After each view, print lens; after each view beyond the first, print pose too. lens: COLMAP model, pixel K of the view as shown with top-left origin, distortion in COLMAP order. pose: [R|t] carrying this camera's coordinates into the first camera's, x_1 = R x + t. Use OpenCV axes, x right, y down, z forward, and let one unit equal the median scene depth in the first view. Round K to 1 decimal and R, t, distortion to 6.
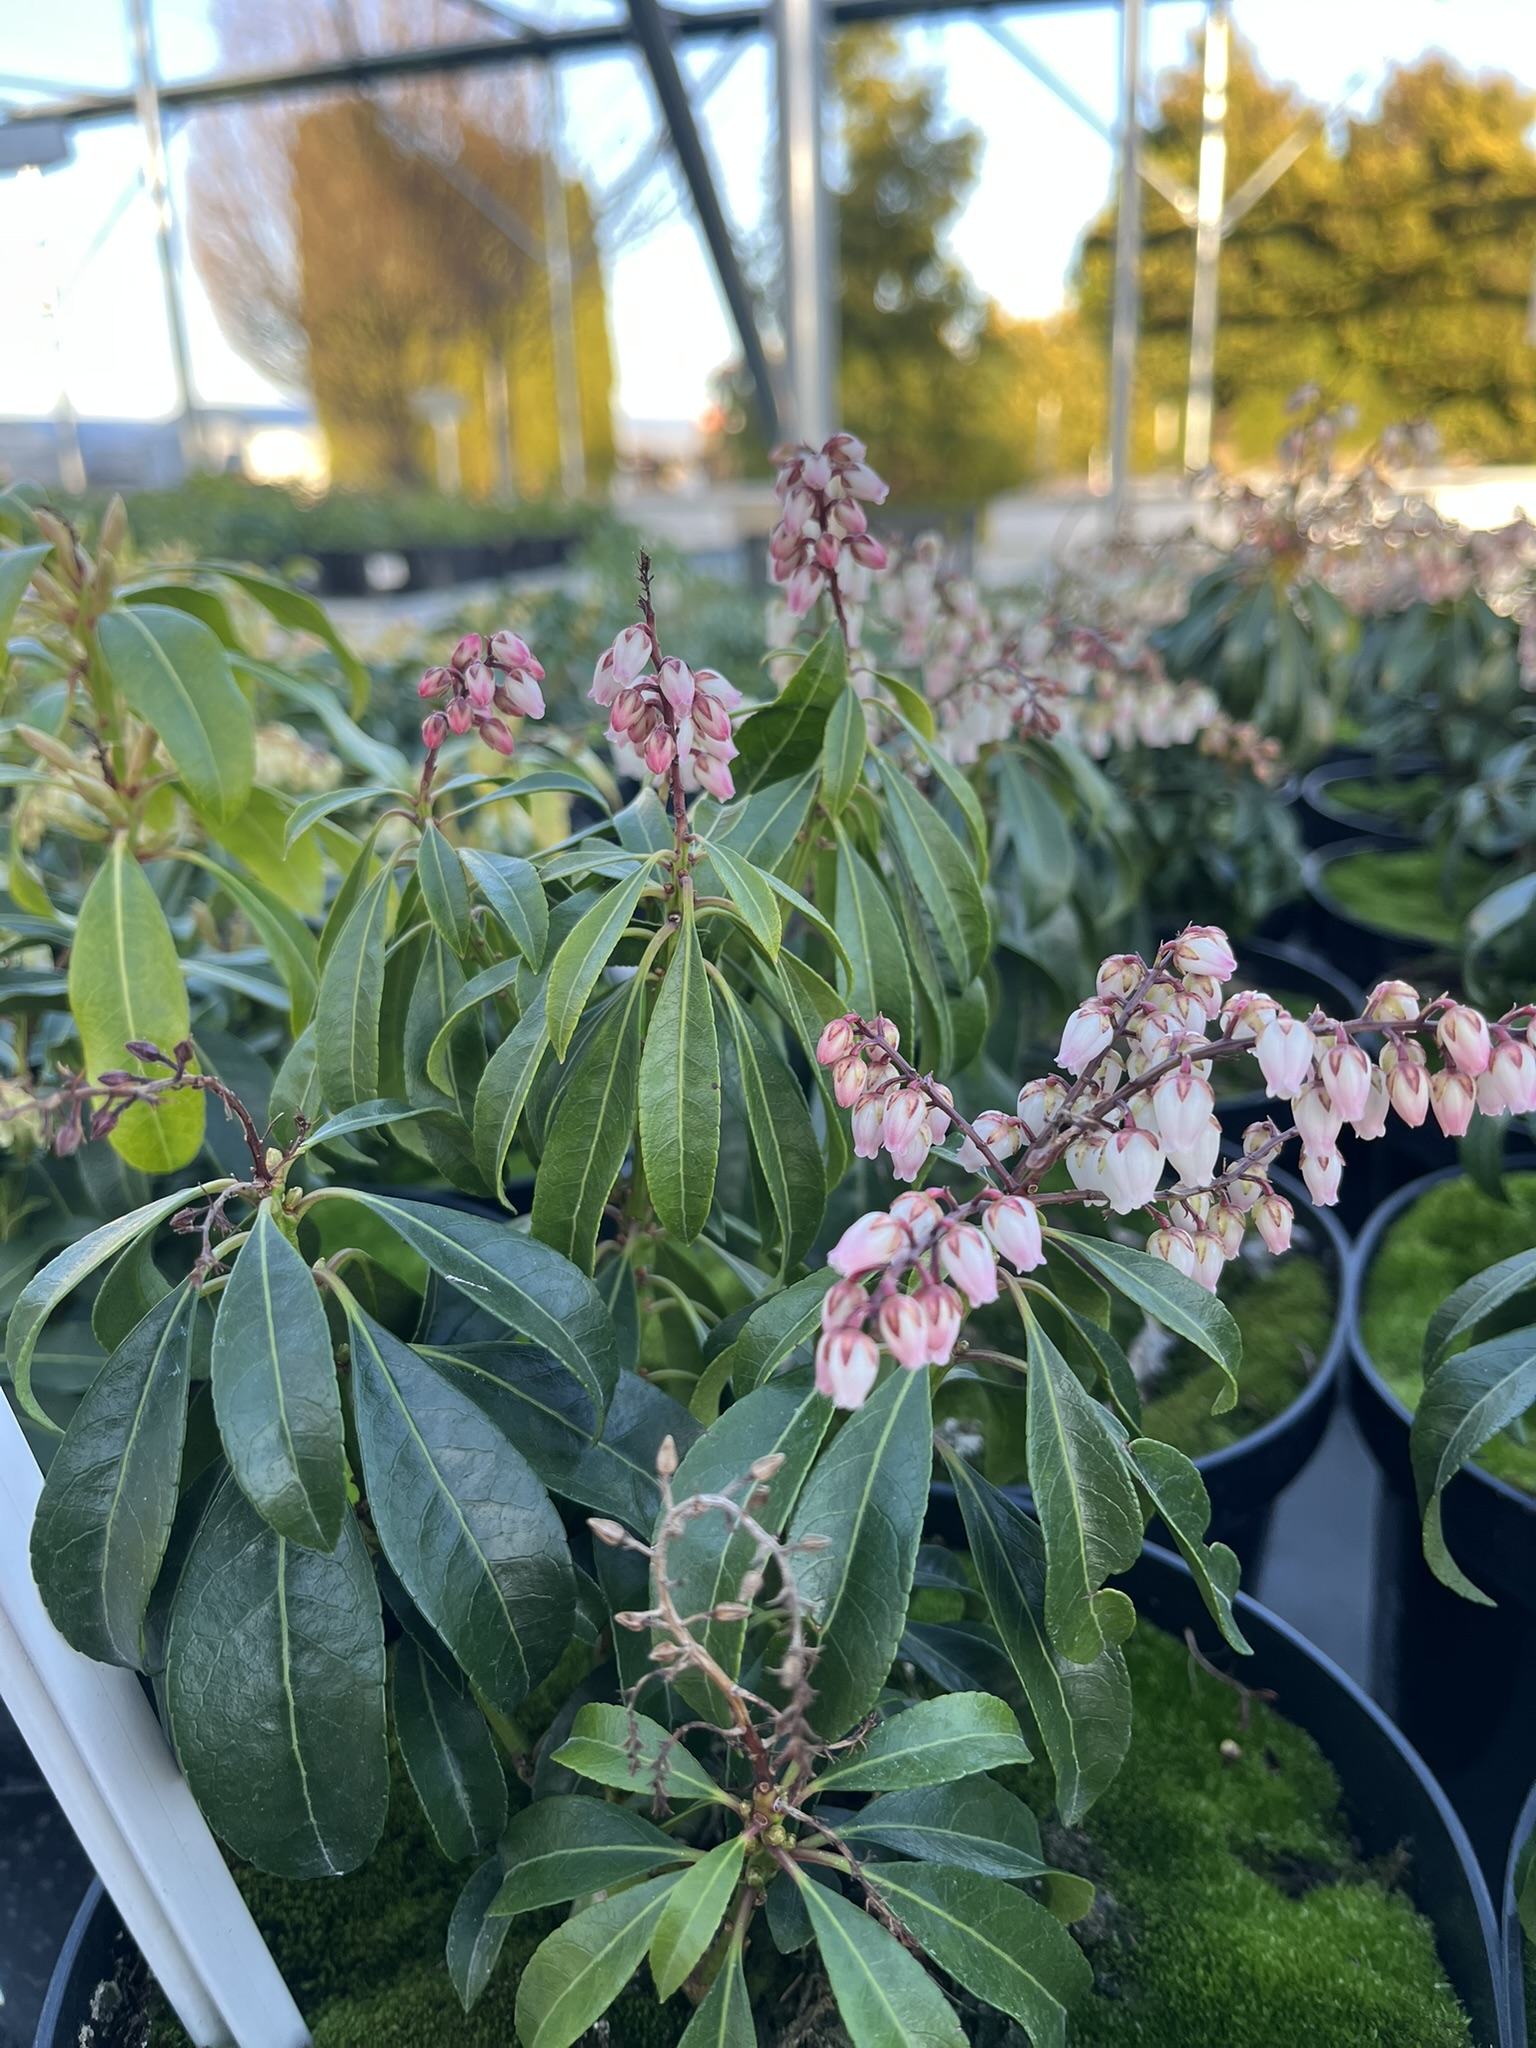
lens RADIAL K [[1596.5, 0, 768.0], [0, 1596.5, 1024.0], [0, 0, 1]] dist [0.037084, -0.089502]
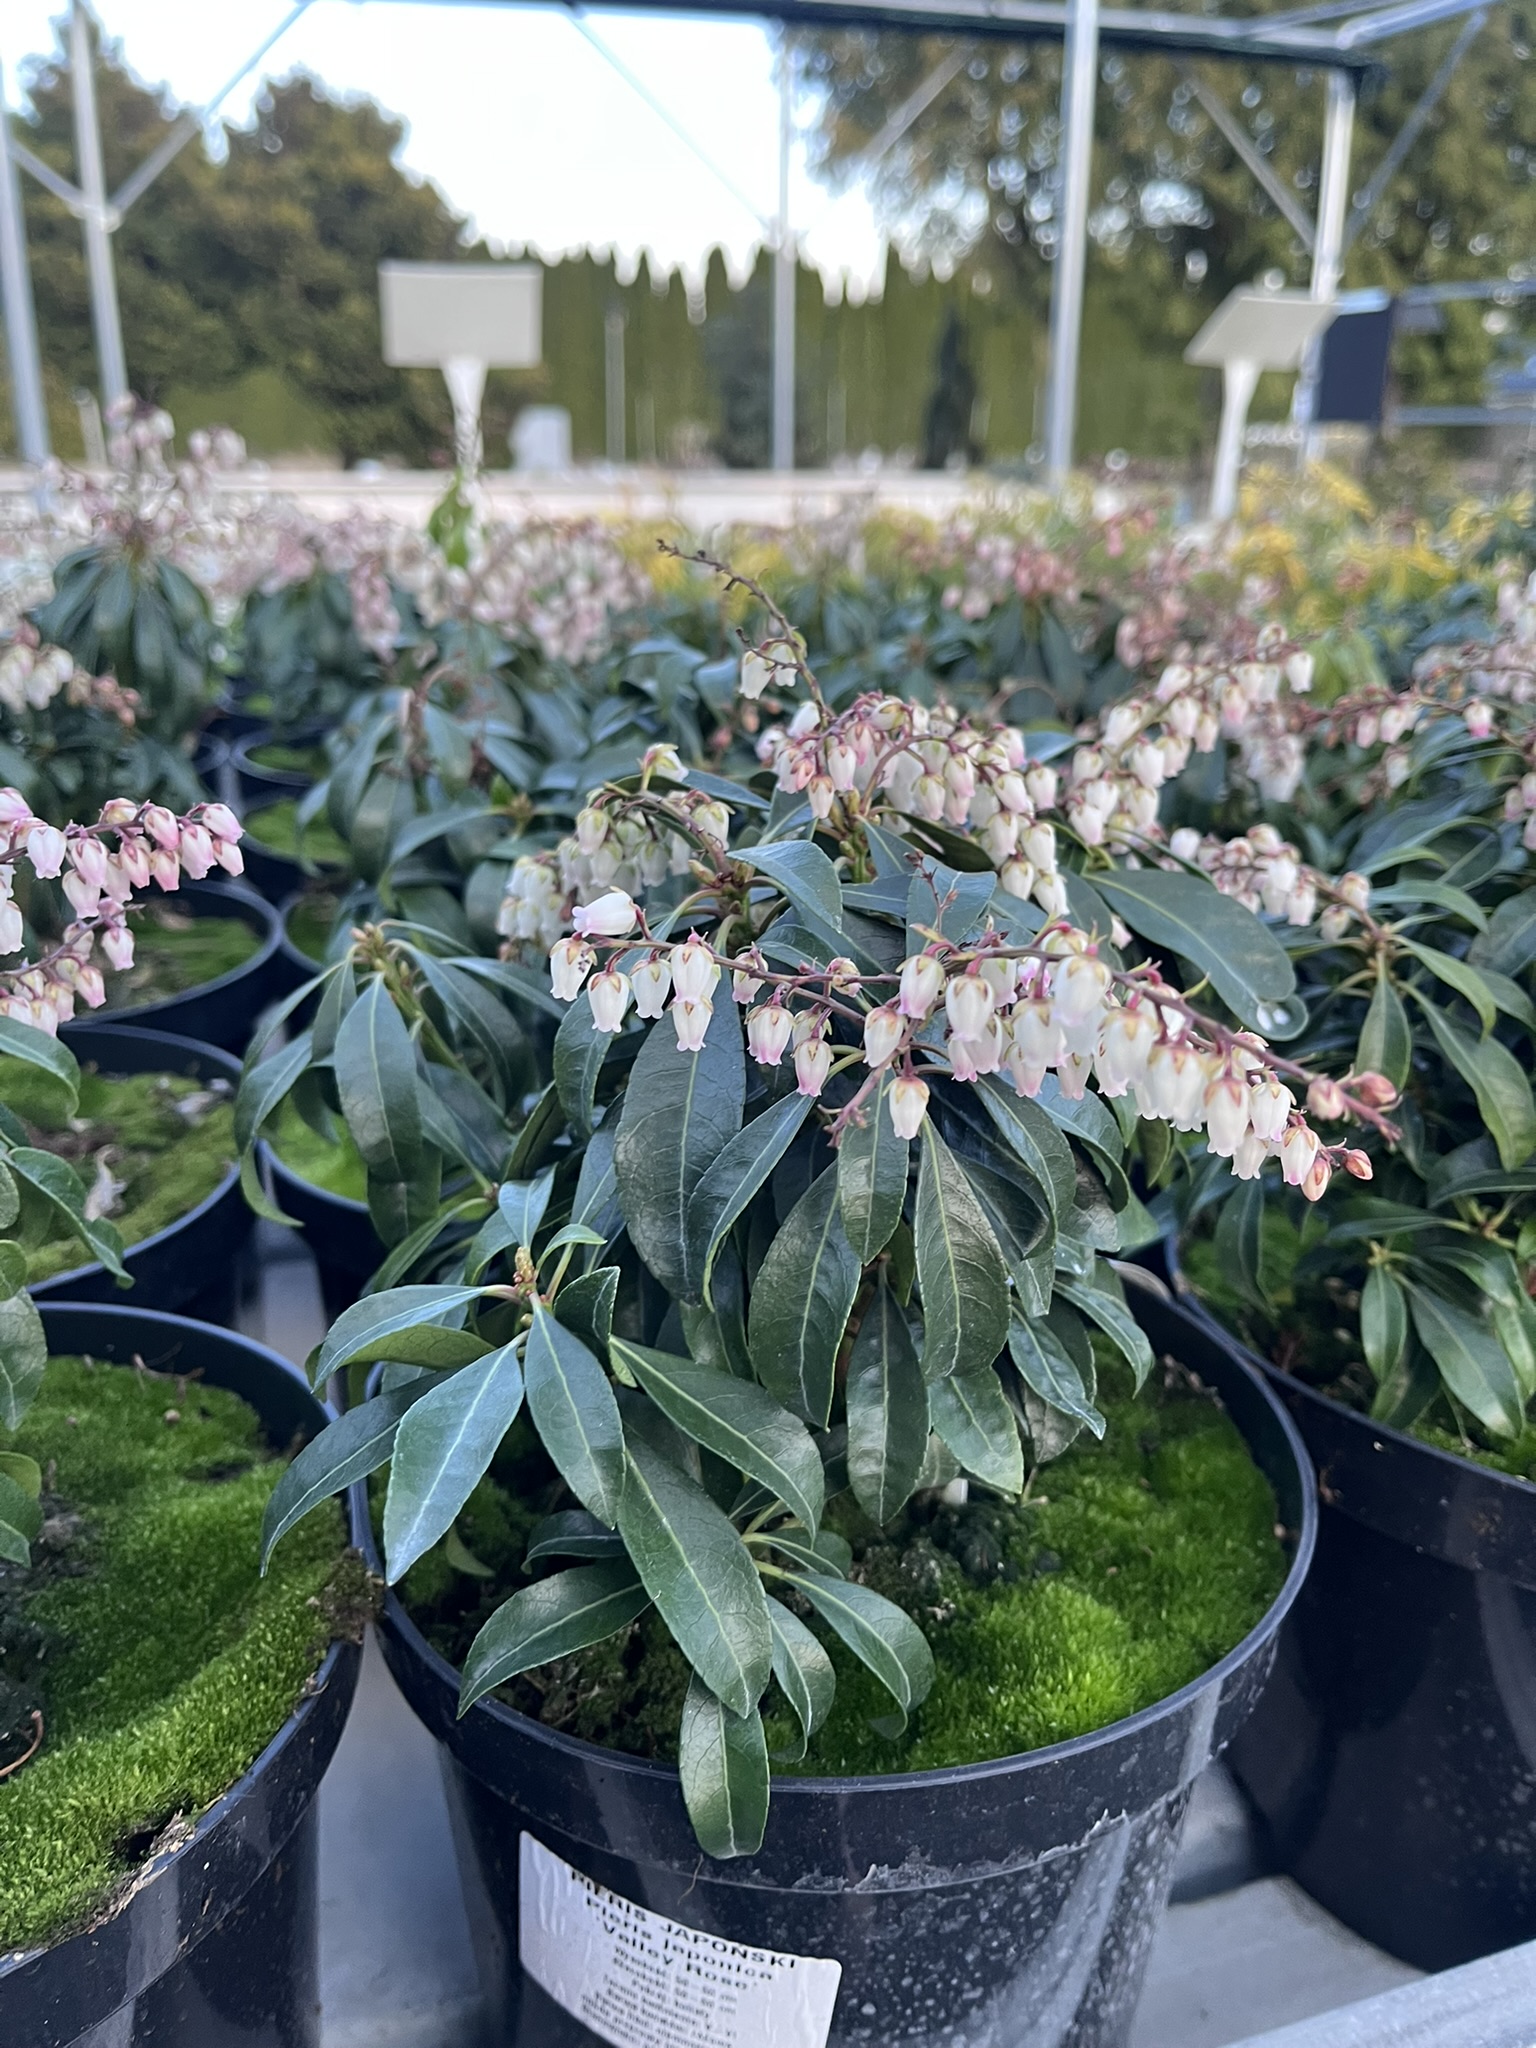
lens RADIAL K [[1596.5, 0, 768.0], [0, 1596.5, 1024.0], [0, 0, 1]] dist [0.037084, -0.089502]
pose [[0.823569, -0.159340, 0.544375, 0.022138], [0.158545, 0.986146, 0.048790, 0.153981], [-0.544607, 0.046126, 0.837422, -0.457496]]
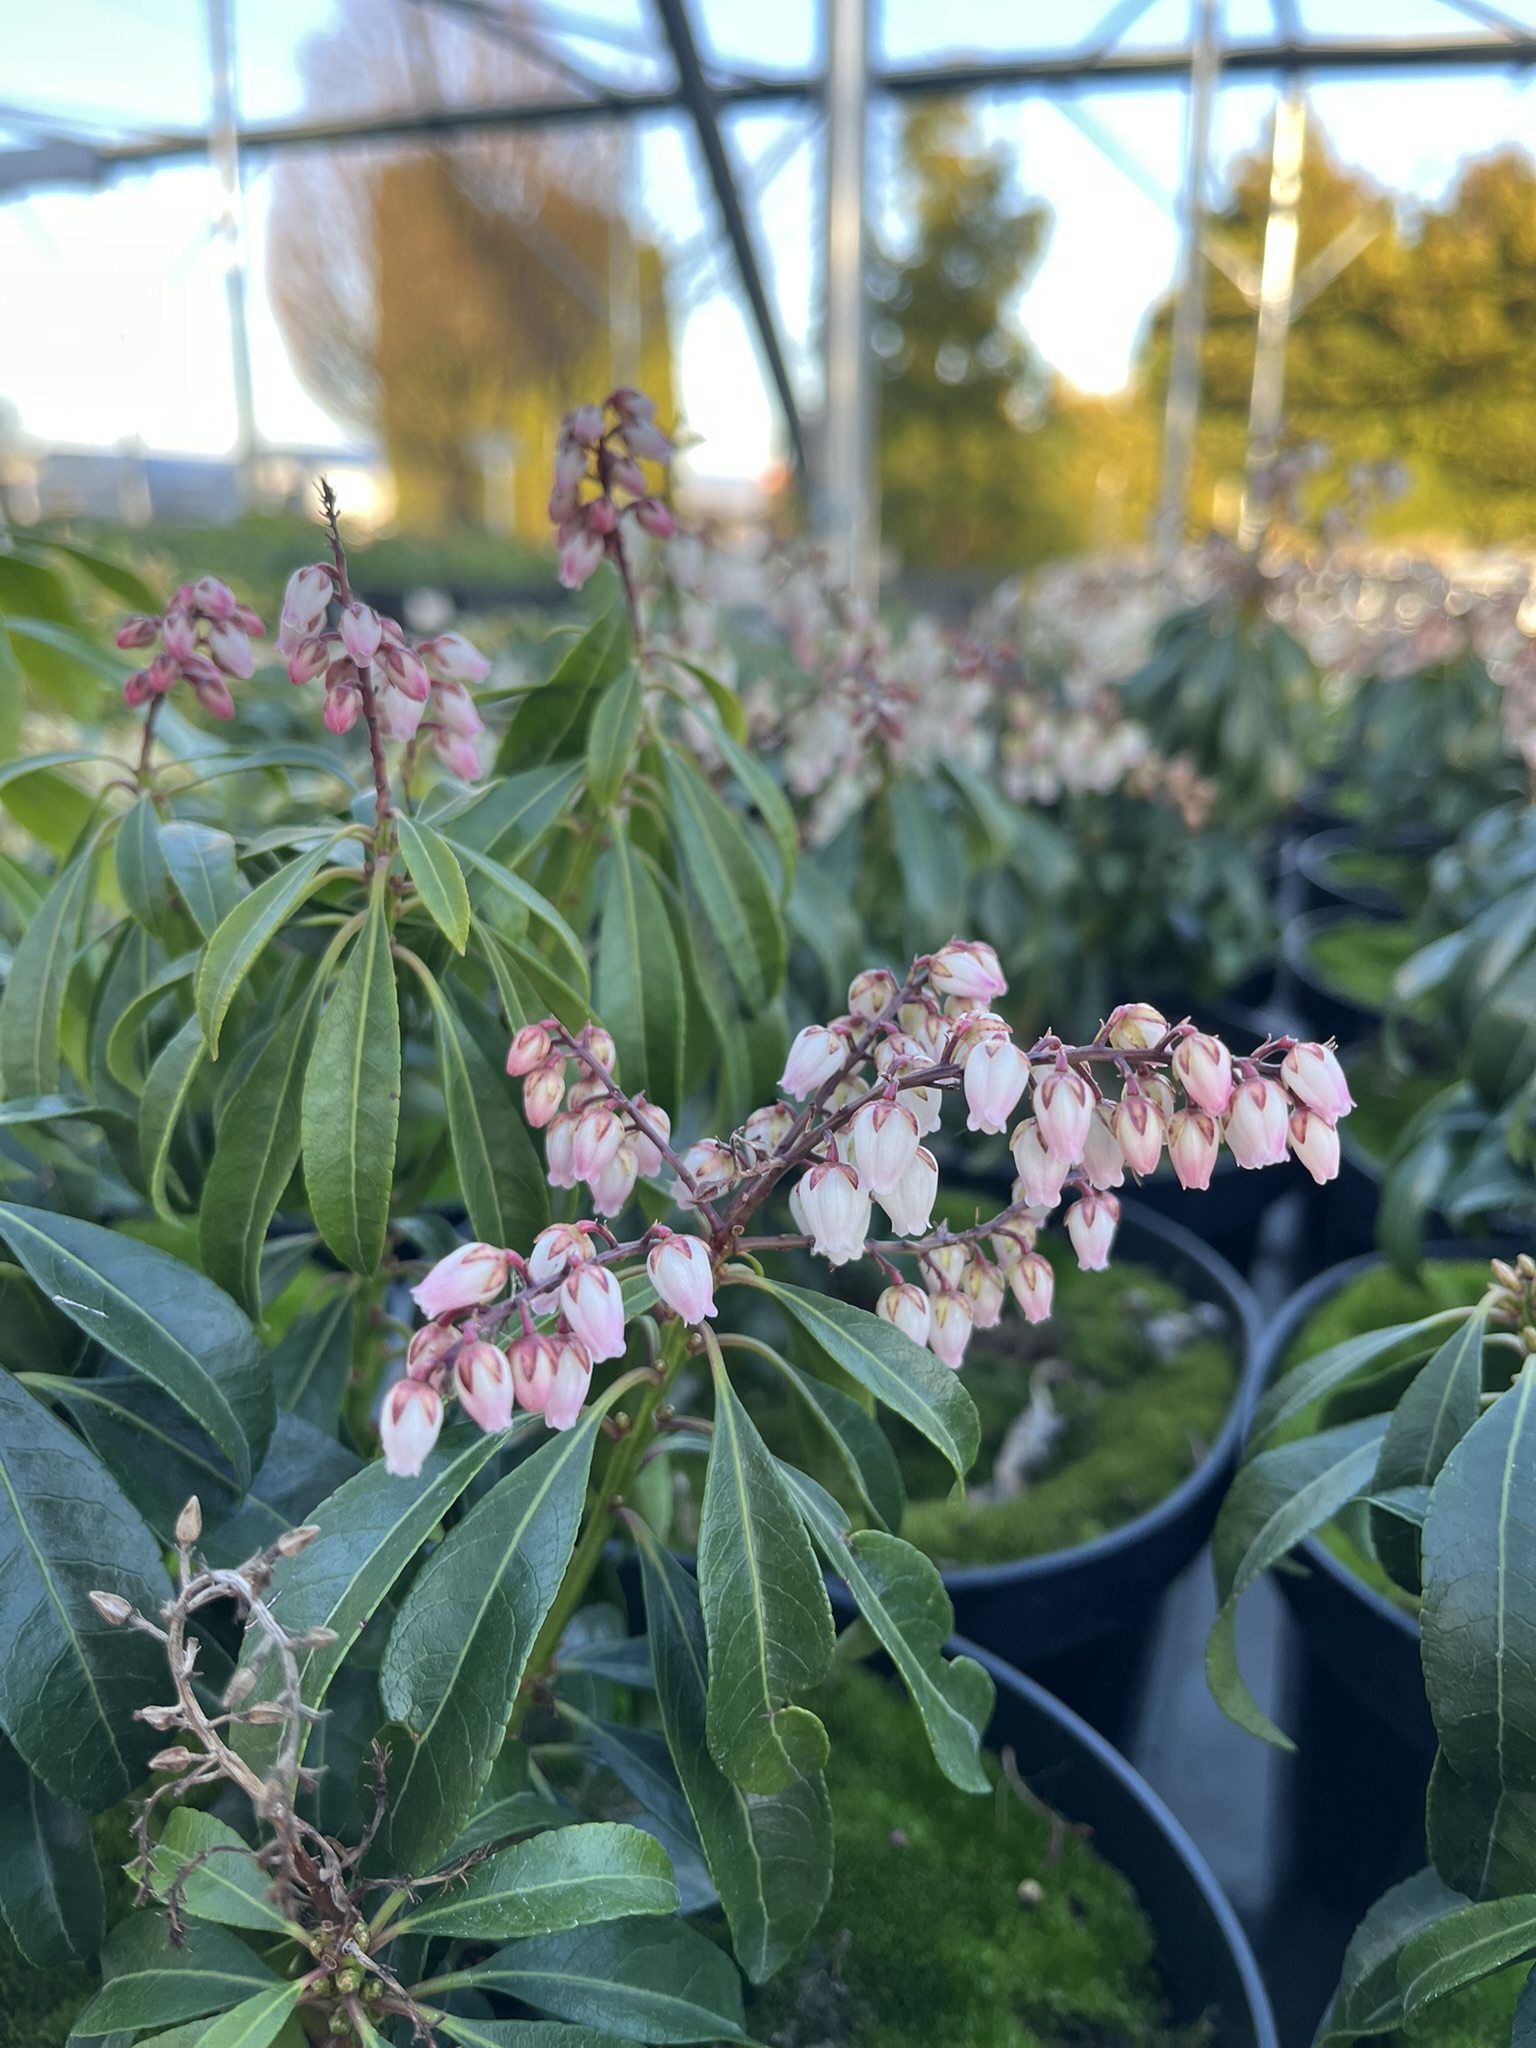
lens RADIAL K [[1596.5, 0, 768.0], [0, 1596.5, 1024.0], [0, 0, 1]] dist [0.037084, -0.089502]
pose [[0.998444, 0.048061, -0.028280, 0.160203], [-0.049062, 0.998153, -0.035825, 0.017398], [0.026506, 0.037157, 0.998958, 0.108641]]
